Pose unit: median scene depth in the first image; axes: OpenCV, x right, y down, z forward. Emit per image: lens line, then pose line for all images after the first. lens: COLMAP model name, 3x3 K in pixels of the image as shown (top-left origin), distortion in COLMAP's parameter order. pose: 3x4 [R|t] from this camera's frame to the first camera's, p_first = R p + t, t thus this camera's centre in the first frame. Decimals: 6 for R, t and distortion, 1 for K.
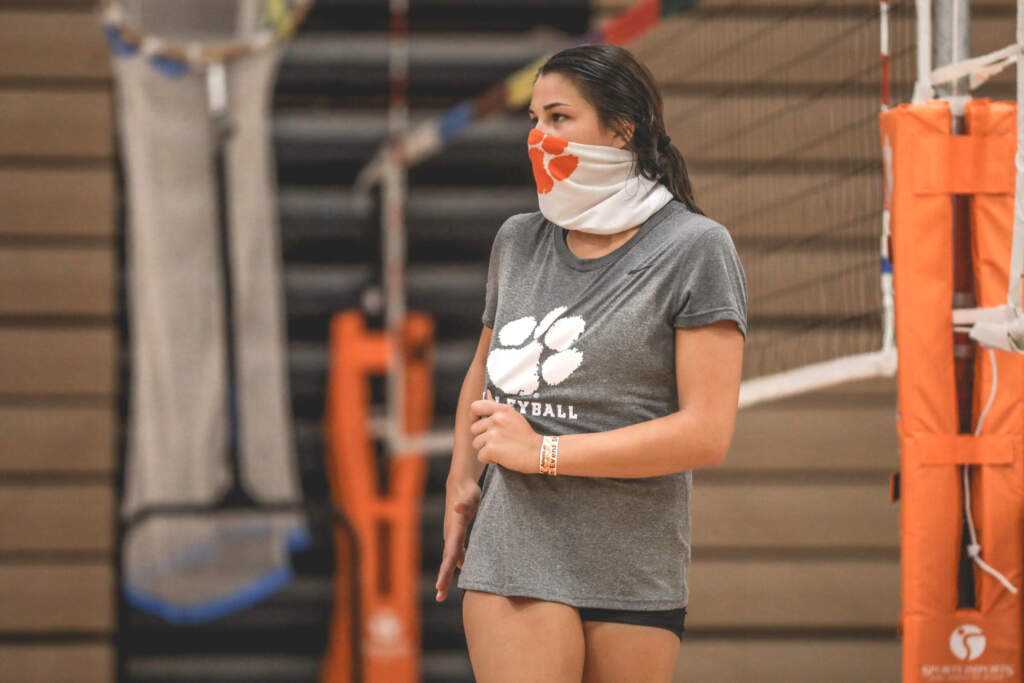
lens RADIAL K [[5895.8, 0, 512.0], [0, 5895.8, 341.5], [0, 0, 1]] dist [0.062027, -5.202369]
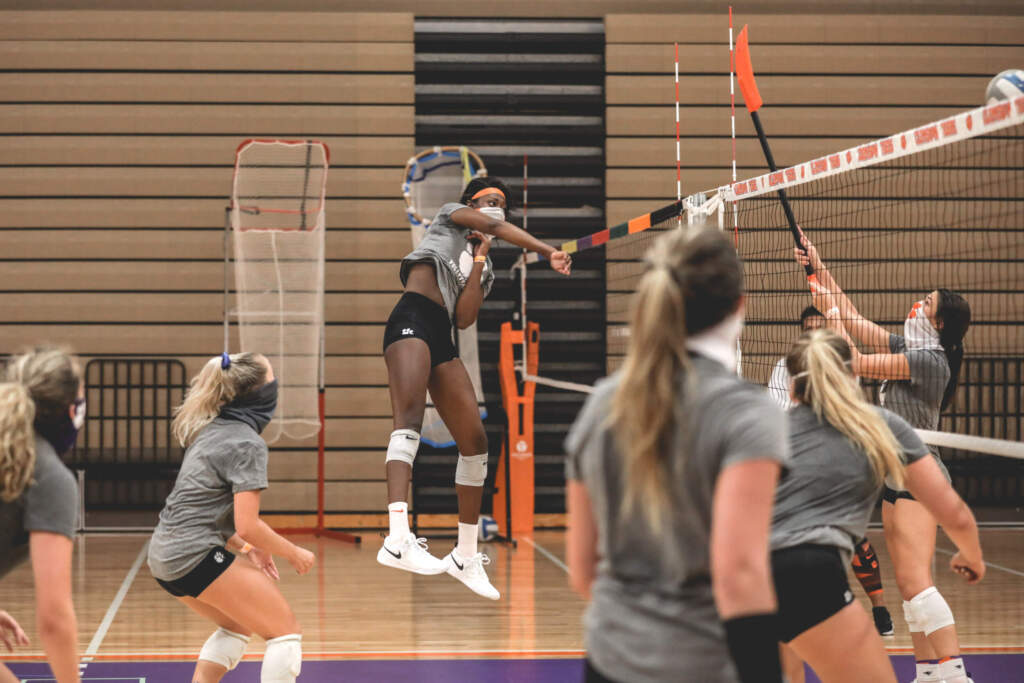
lens RADIAL K [[2859.1, 0, 512.0], [0, 2859.1, 341.5], [0, 0, 1]] dist [-0.002896, -0.016996]
pose [[0.999683, -0.004329, -0.024795, 0.005551], [0.004279, 0.999989, -0.002057, 0.007039], [0.024804, 0.001950, 0.999690, -0.249636]]
